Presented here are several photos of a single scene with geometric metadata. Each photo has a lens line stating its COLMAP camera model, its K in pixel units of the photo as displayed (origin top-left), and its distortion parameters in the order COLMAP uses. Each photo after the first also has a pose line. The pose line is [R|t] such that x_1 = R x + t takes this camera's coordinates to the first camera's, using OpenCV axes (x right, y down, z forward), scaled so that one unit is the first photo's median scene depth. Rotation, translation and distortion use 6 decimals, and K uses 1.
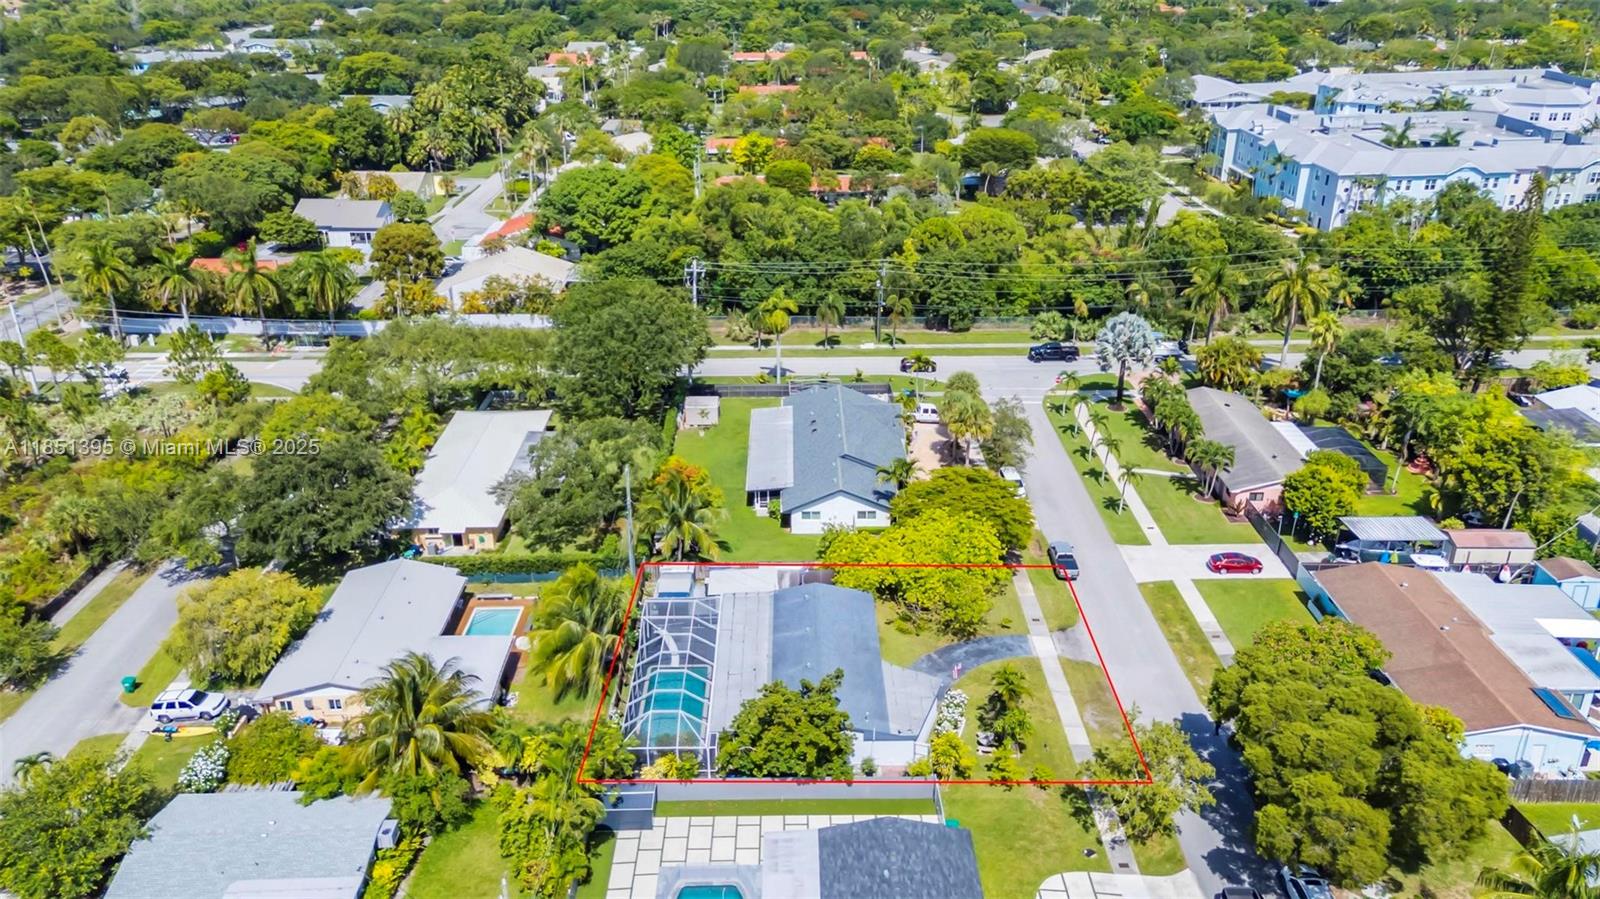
lens RADIAL K [[1162.8, 0, 800.0], [0, 1162.8, 449.5], [0, 0, 1]] dist [0.077176, -0.000934]
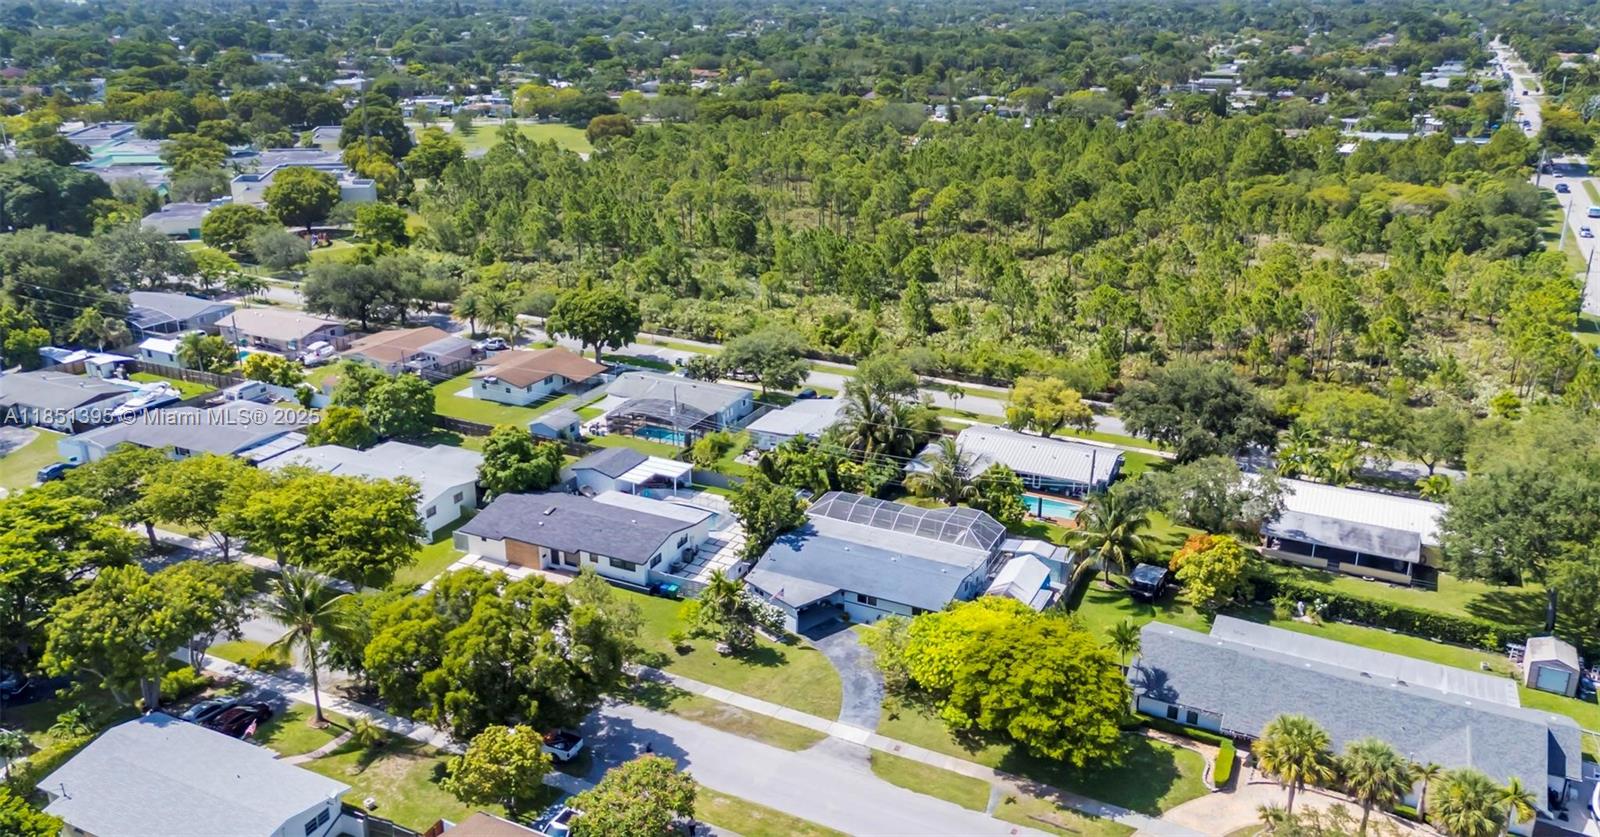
lens RADIAL K [[1197.9, 0, 793.6], [0, 1197.9, 379.7], [0, 0, 1]] dist [0.080598, -0.000532]
pose [[-0.459170, 0.285301, -0.841288, 0.812946], [-0.365805, 0.802284, 0.471728, -0.416861], [0.809537, 0.524351, -0.264020, 0.915573]]
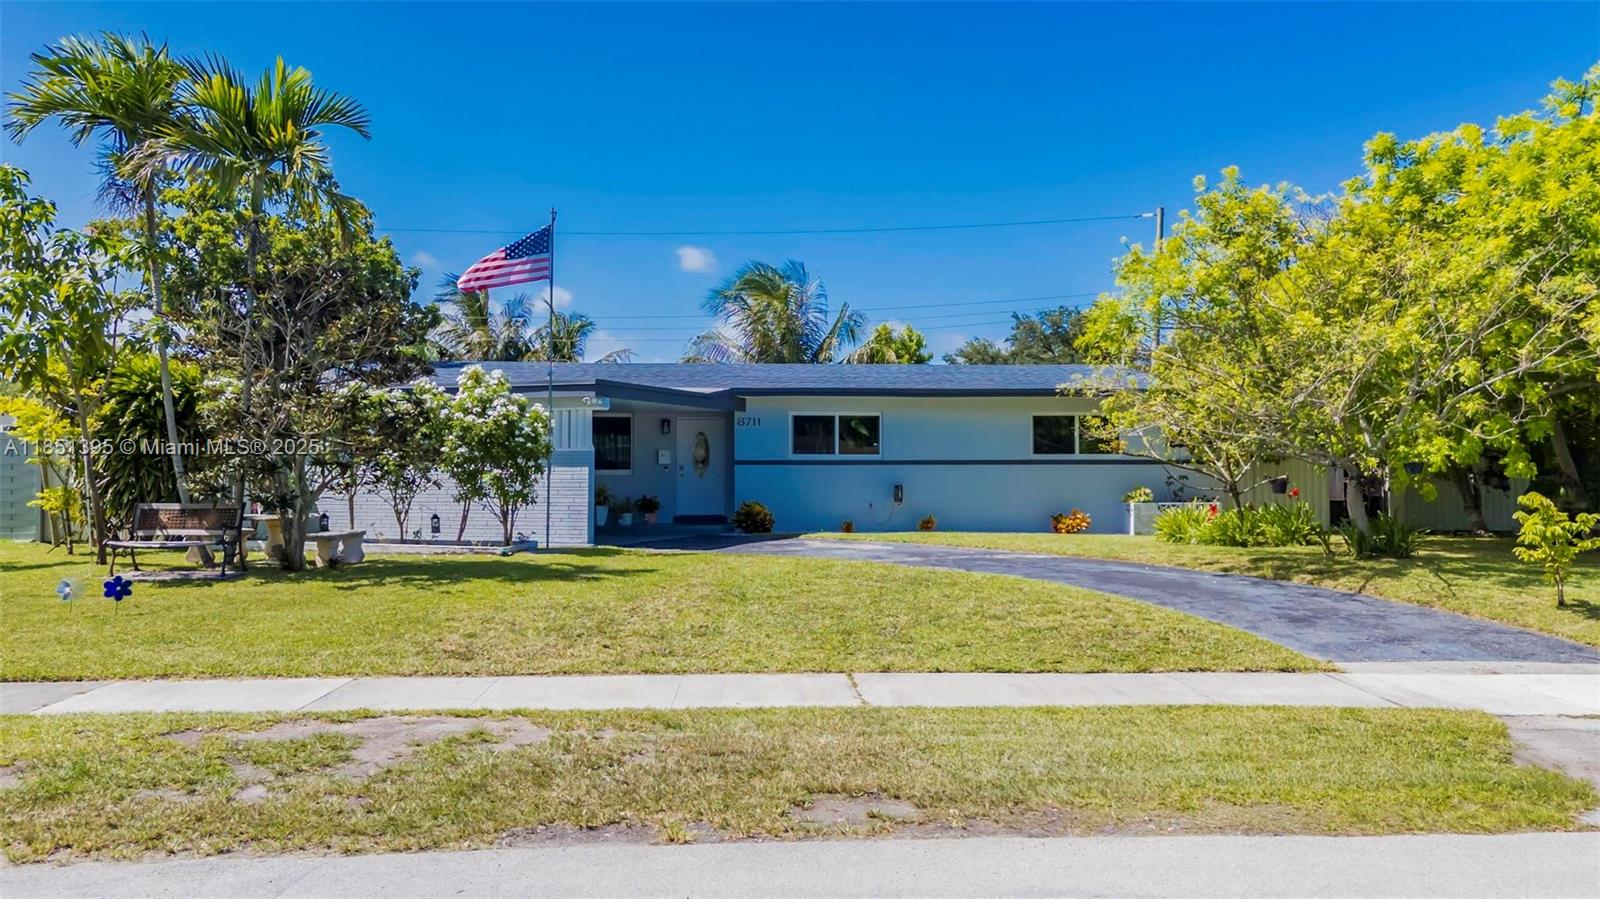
lens RADIAL K [[1169.7, 0, 809.9], [0, 1169.7, 508.0], [0, 0, 1]] dist [0.068236, 0.001703]
pose [[0.057354, 0.028348, -0.997951, 0.268575], [-0.411476, 0.911418, 0.002241, 0.155956], [0.909614, 0.410505, 0.063938, 0.791520]]
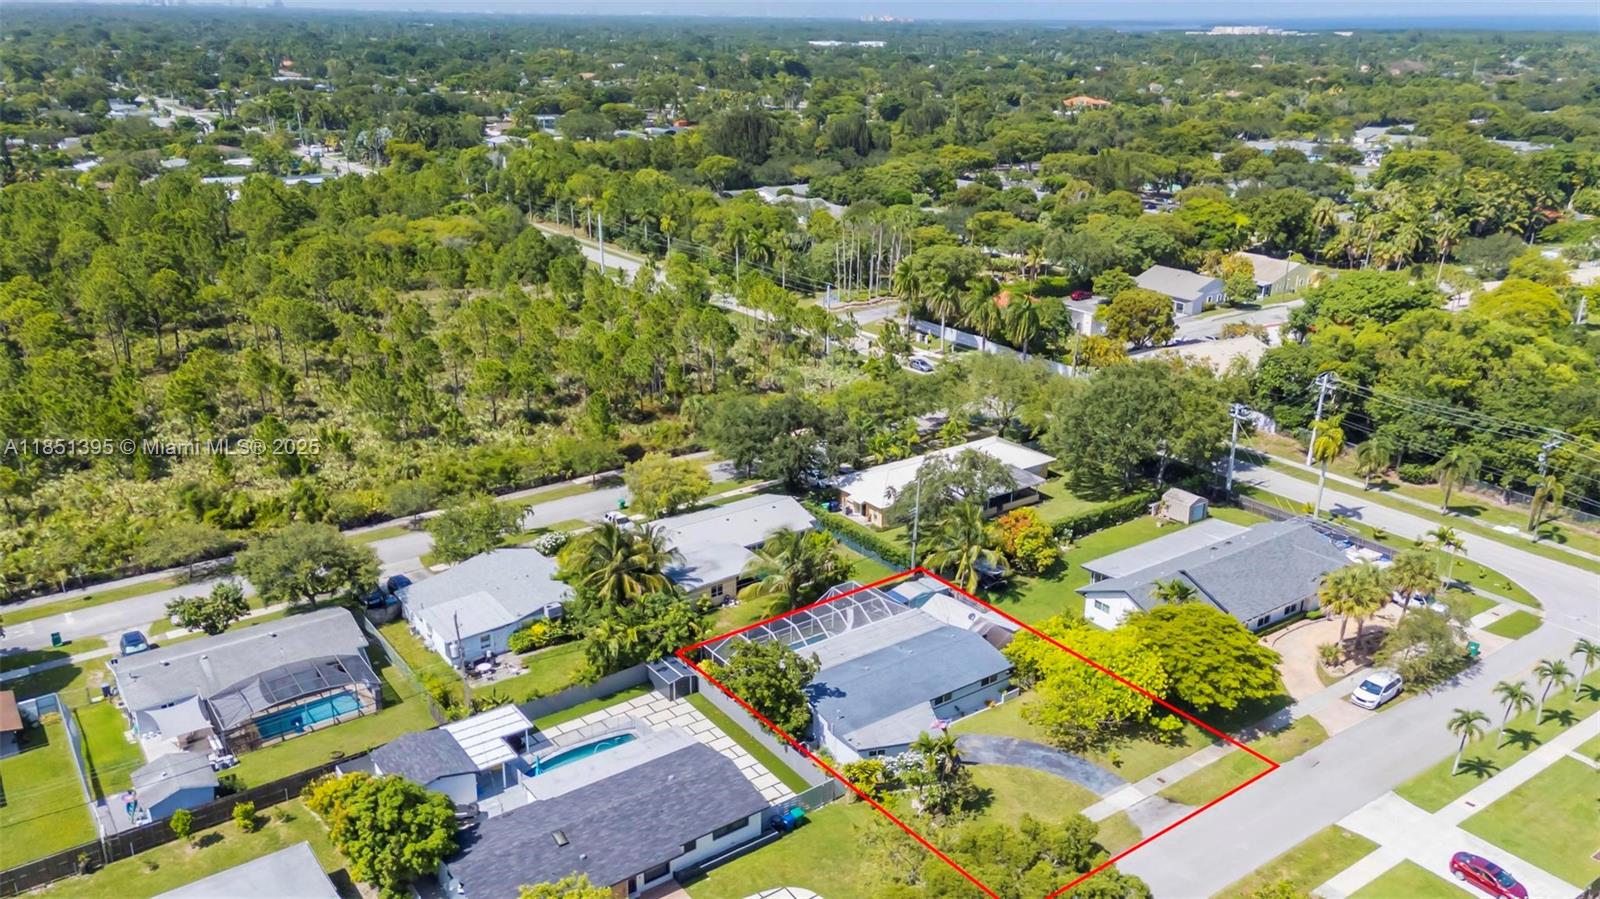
lens RADIAL K [[1203.2, 0, 807.5], [0, 1203.2, 470.4], [0, 0, 1]] dist [0.080050, -0.003521]
pose [[0.576713, 0.296329, -0.761309, 0.608763], [-0.346534, 0.932637, 0.100507, -0.066538], [0.739808, 0.205856, 0.640552, 0.135587]]
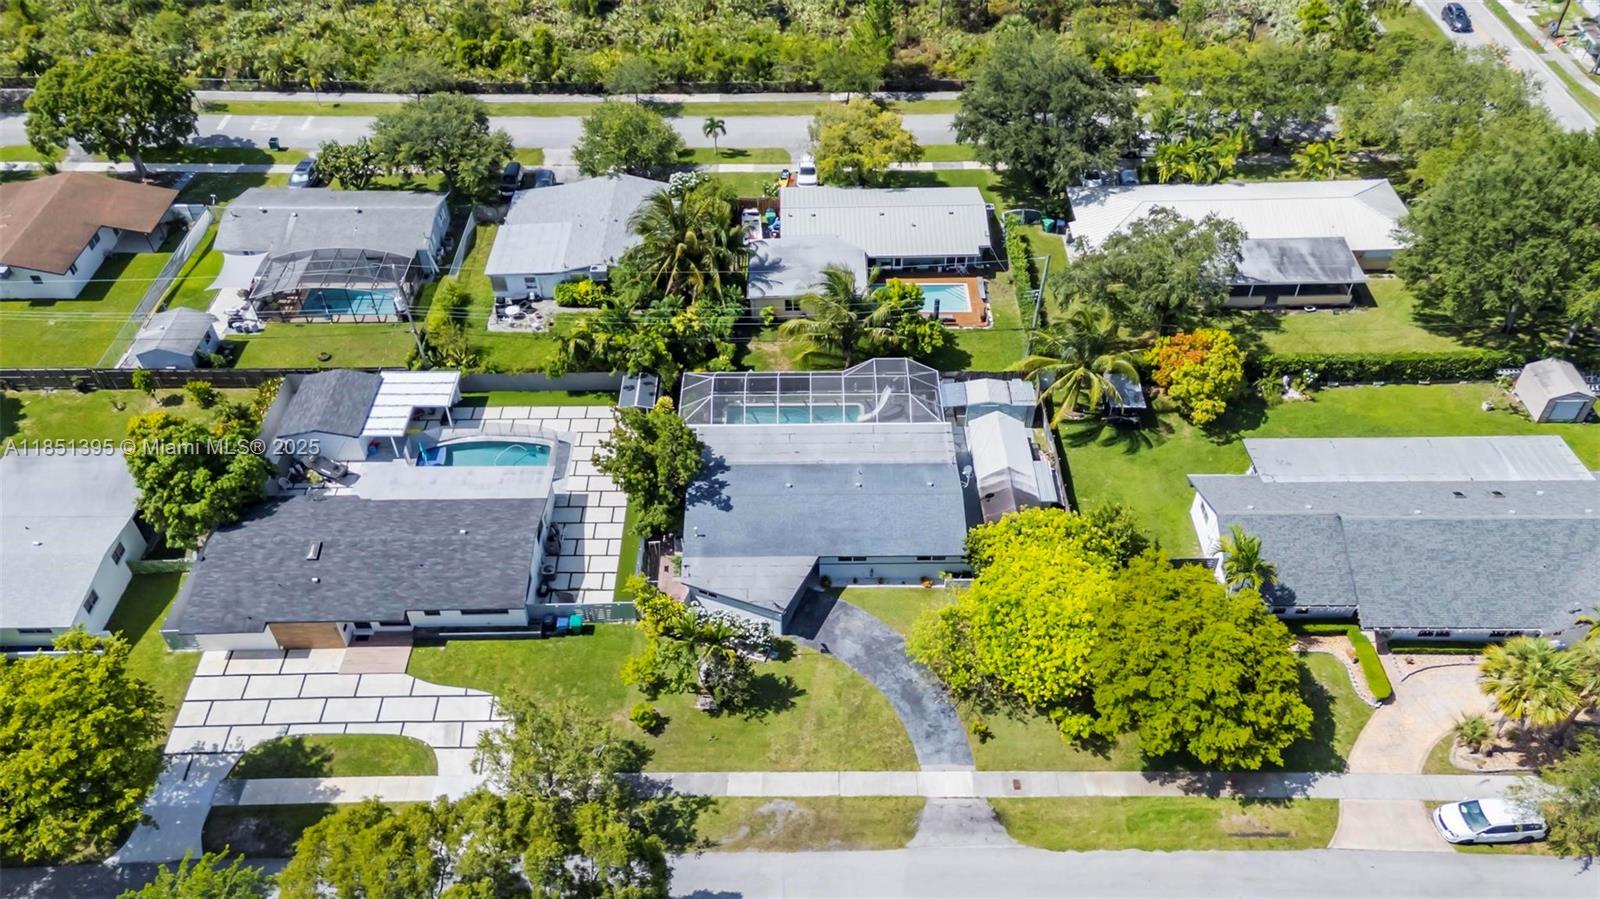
lens RADIAL K [[1203.2, 0, 807.5], [0, 1203.2, 470.4], [0, 0, 1]] dist [0.080050, -0.003521]
pose [[-0.007912, 0.696914, -0.717111, 0.509831], [-0.404367, 0.653654, 0.639706, -0.324058], [0.914562, 0.295038, 0.276637, 0.574160]]
